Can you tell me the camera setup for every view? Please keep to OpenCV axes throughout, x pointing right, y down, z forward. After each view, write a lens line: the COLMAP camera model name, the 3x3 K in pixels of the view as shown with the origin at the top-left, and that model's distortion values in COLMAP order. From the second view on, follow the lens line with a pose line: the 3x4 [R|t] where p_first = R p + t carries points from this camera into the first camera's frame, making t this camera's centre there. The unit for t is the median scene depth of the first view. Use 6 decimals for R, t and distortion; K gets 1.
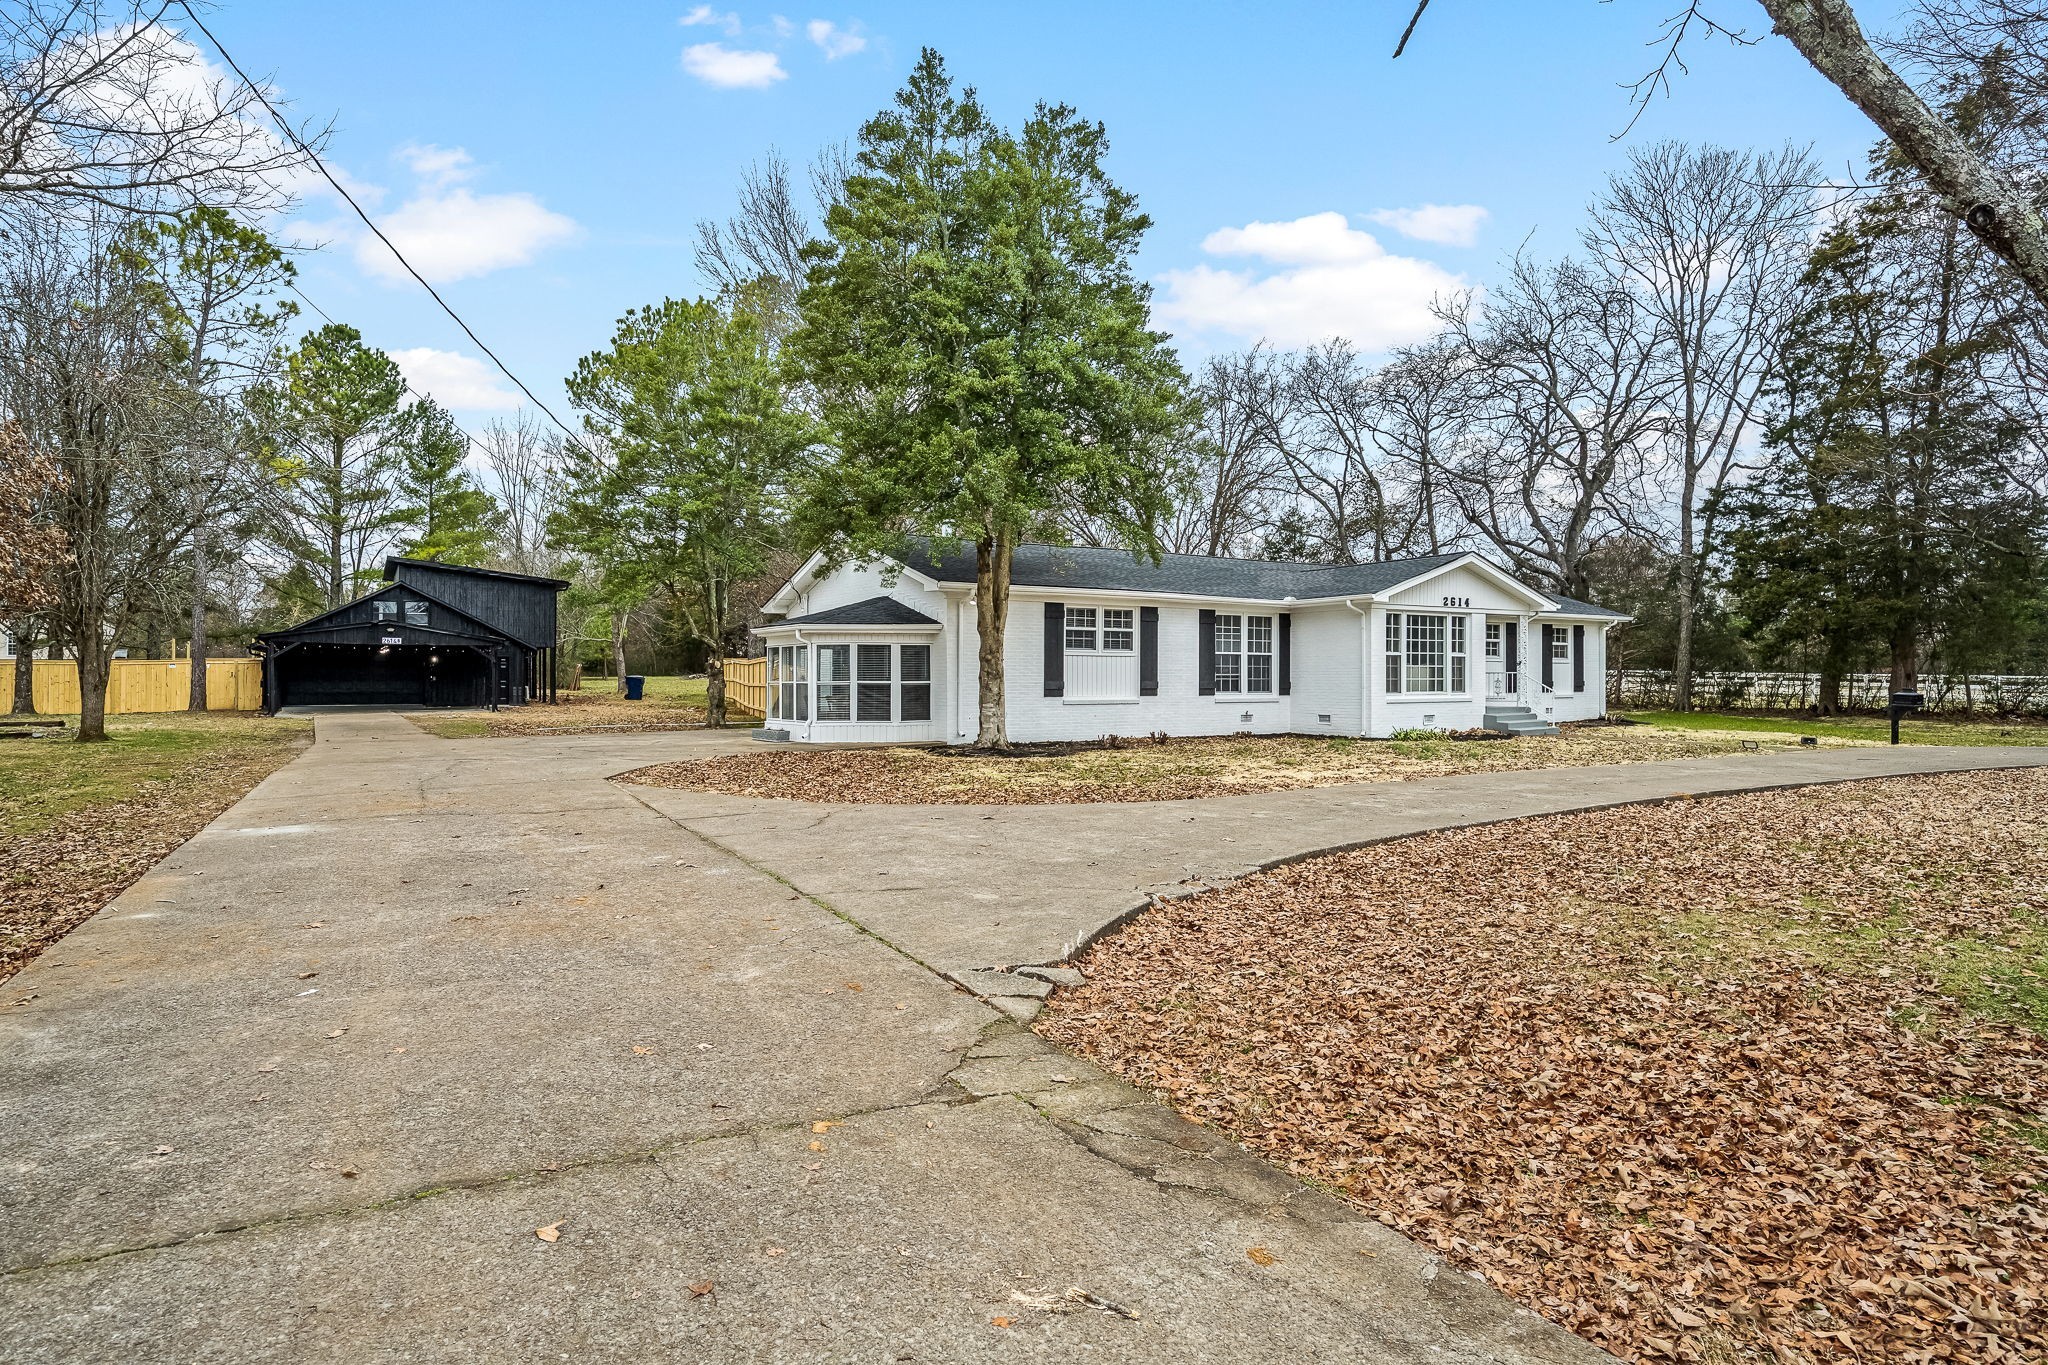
lens RADIAL K [[1190.9, 0, 1024.0], [0, 1190.9, 678.6], [0, 0, 1]] dist [0.002835, 0.002754]
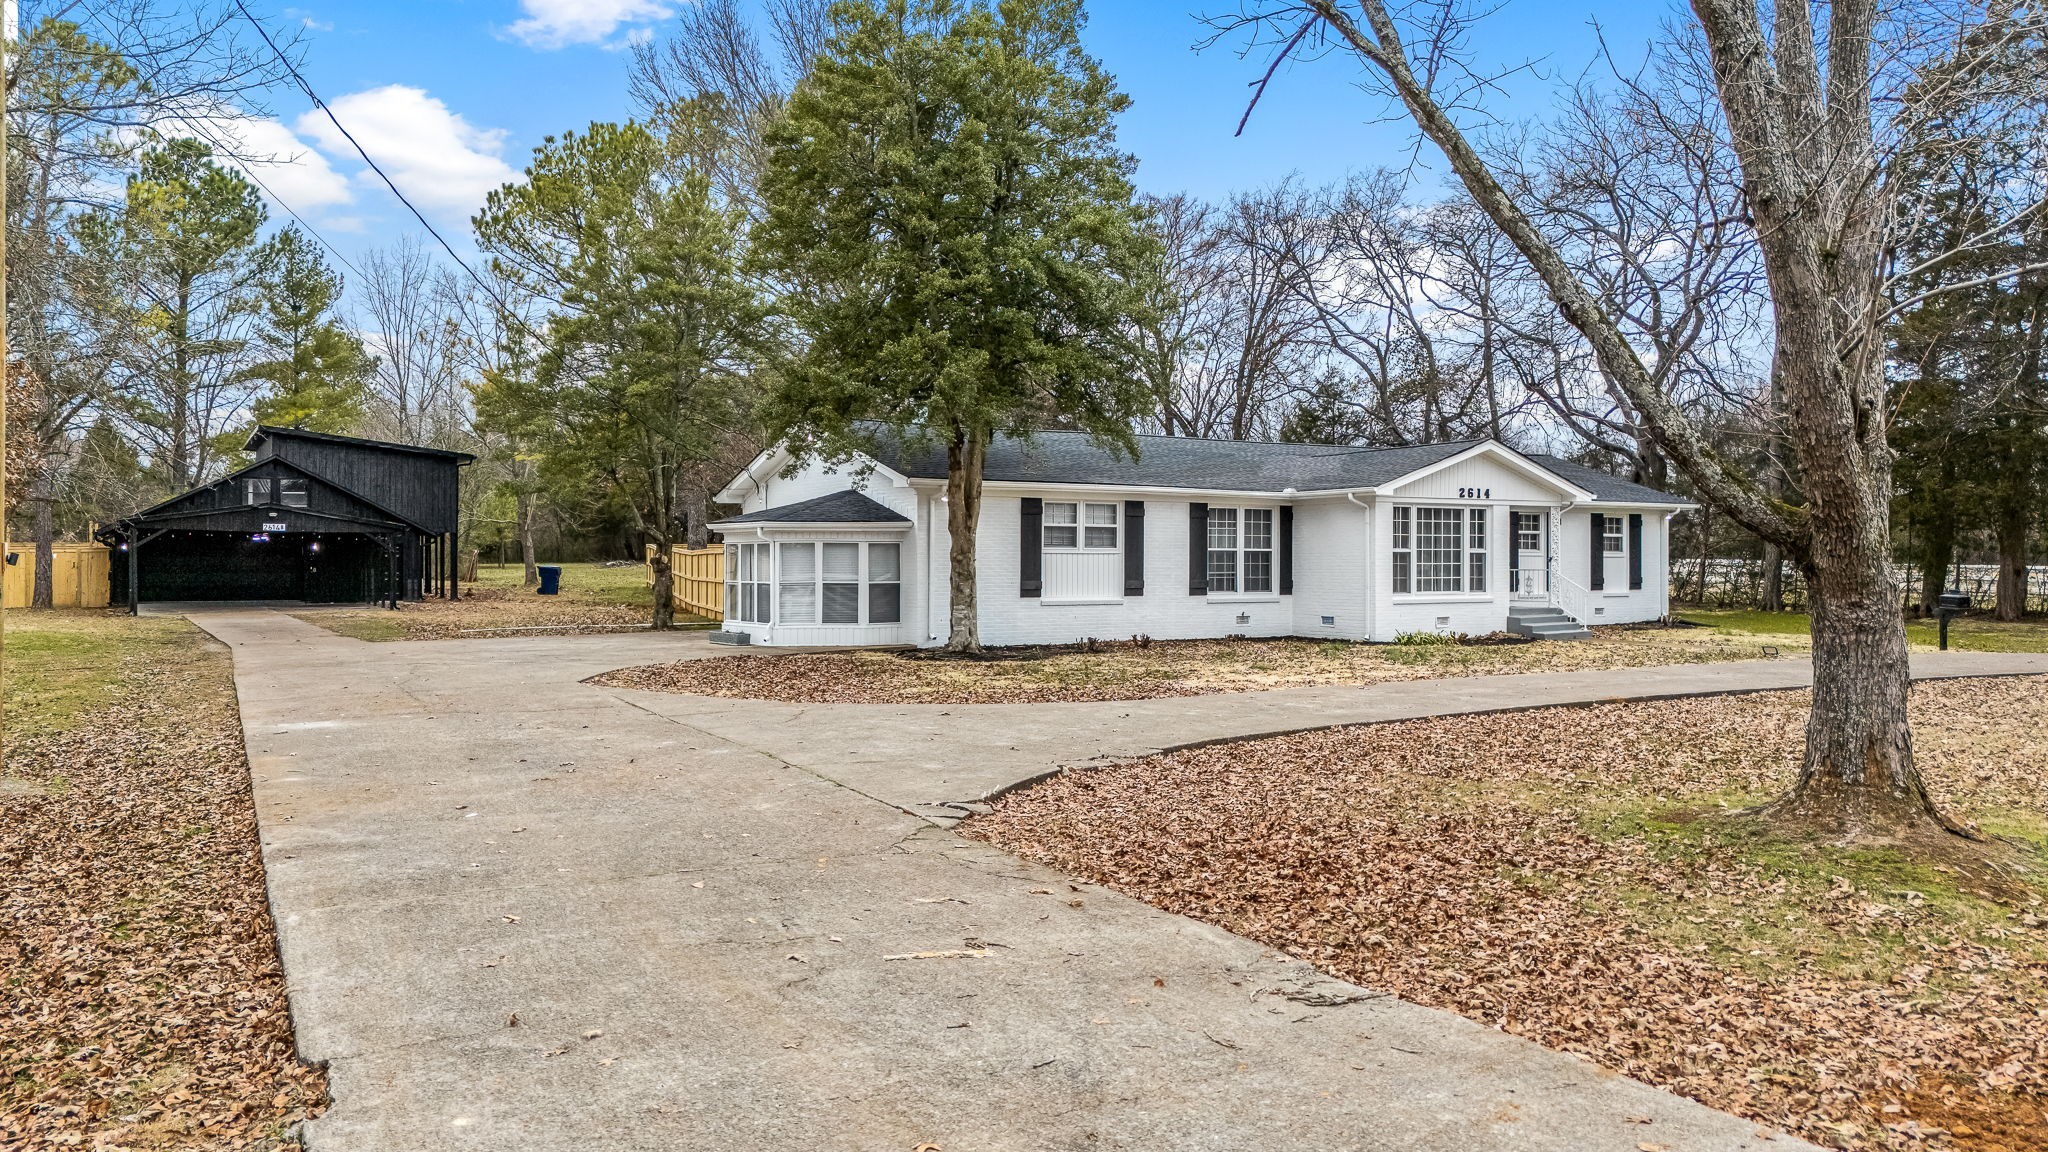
lens RADIAL K [[1556.5, 0, 1013.1], [0, 1556.5, 564.8], [0, 0, 1]] dist [0.070170, -0.017053]
pose [[0.999940, 0.000417, -0.010902, 0.020725], [-0.000390, 0.999997, 0.002491, -0.011596], [0.010903, -0.002486, 0.999937, -0.196563]]
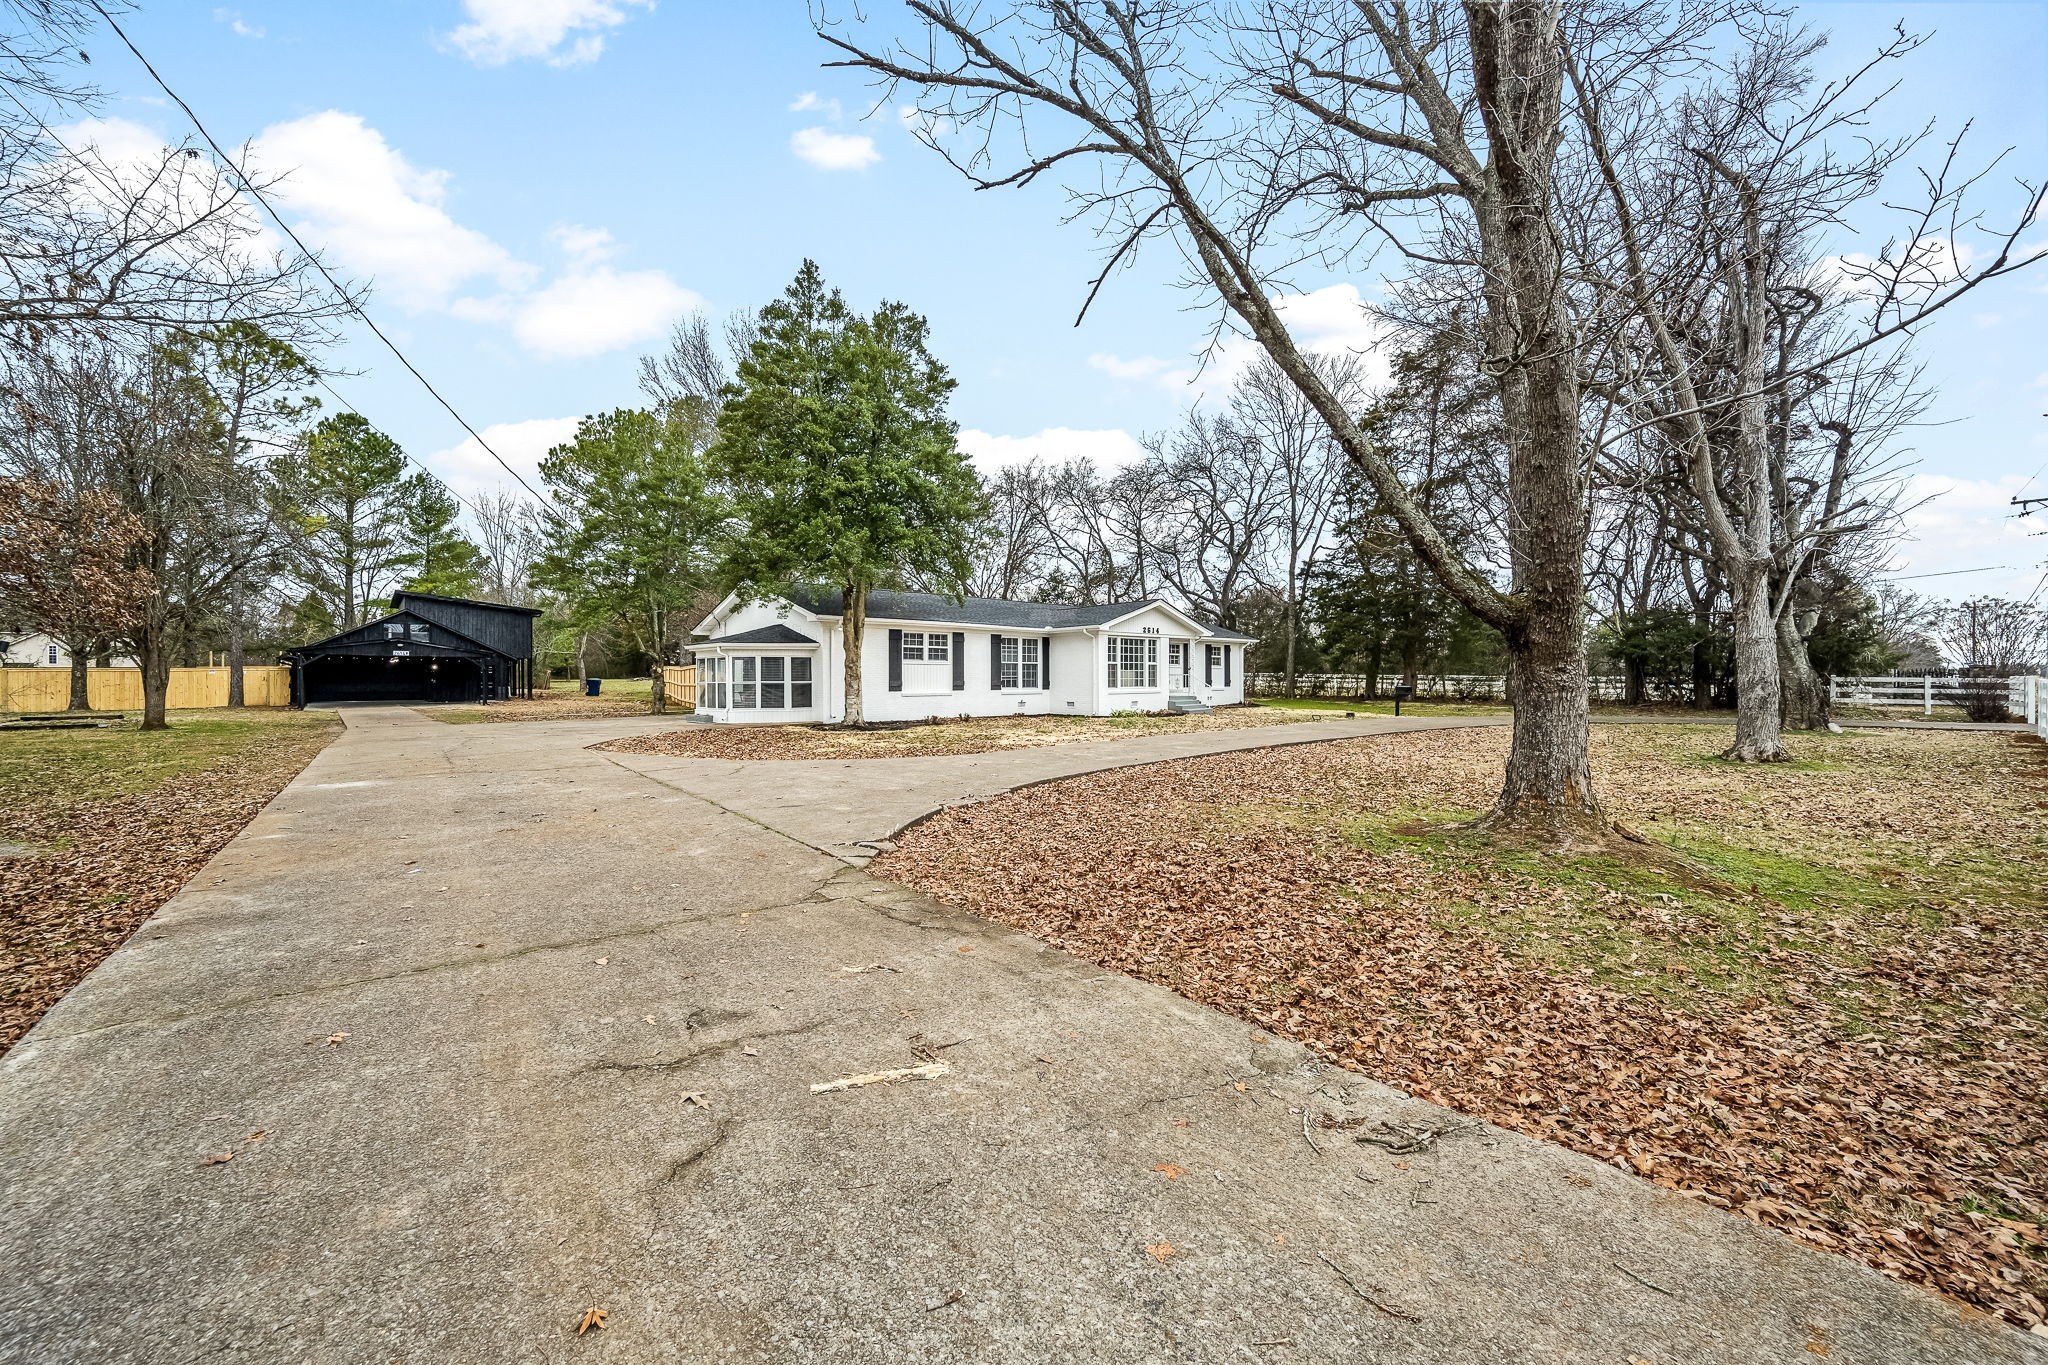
lens RADIAL K [[819.1, 0, 1019.9], [0, 819.1, 684.8], [0, 0, 1]] dist [0.005607, -0.000044]
pose [[0.985946, -0.004718, 0.166999, 0.006043], [0.003684, 0.999972, 0.006500, 0.000768], [-0.167025, -0.005793, 0.985936, -0.049244]]
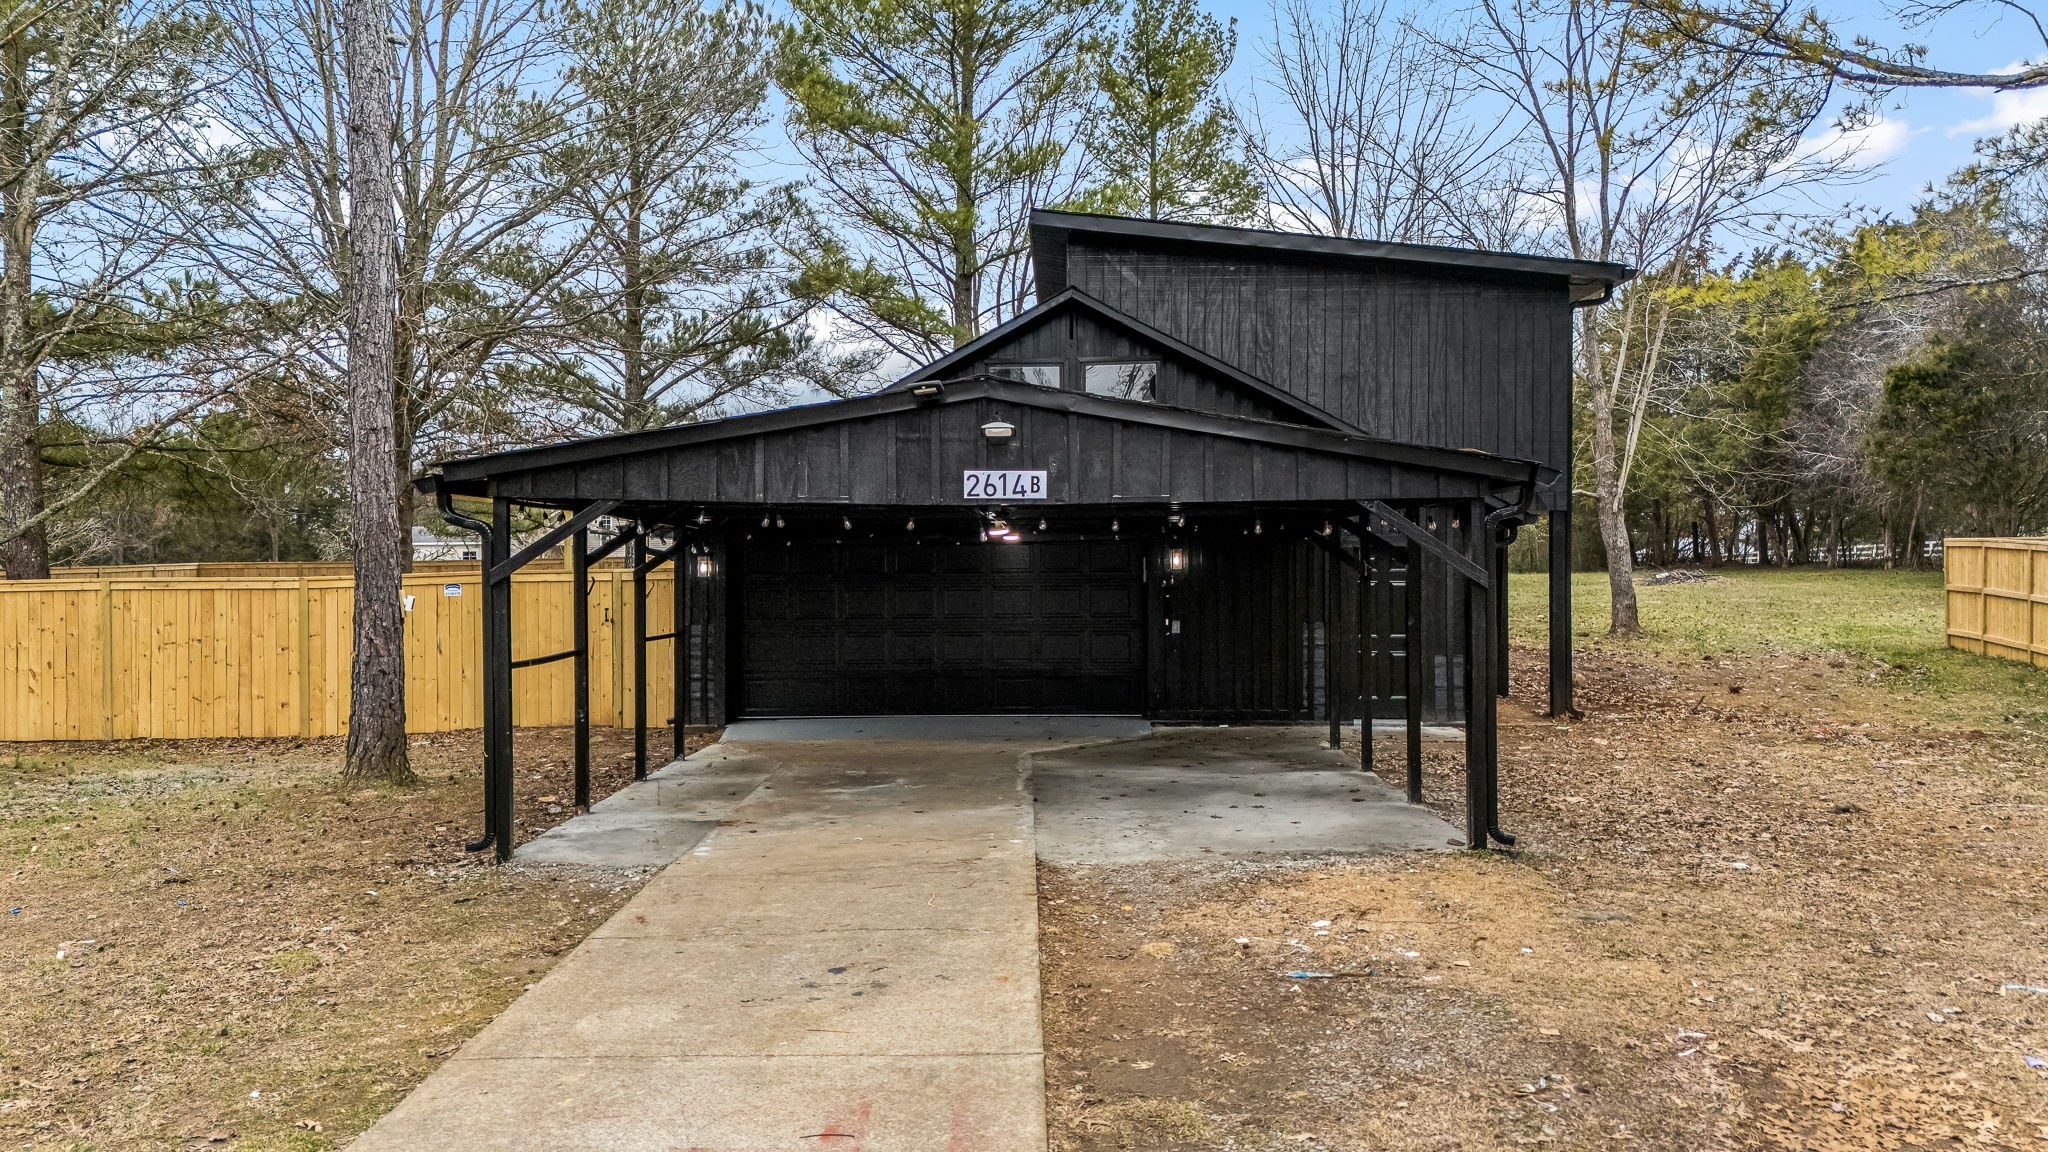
lens RADIAL K [[1526.1, 0, 1024.3], [0, 1526.1, 574.9], [0, 0, 1]] dist [-0.001117, -0.000116]
pose [[0.857357, -0.000661, -0.514723, -0.595676], [0.005625, 0.999951, 0.008086, -0.027800], [0.514692, -0.009828, 0.857319, 1.177889]]
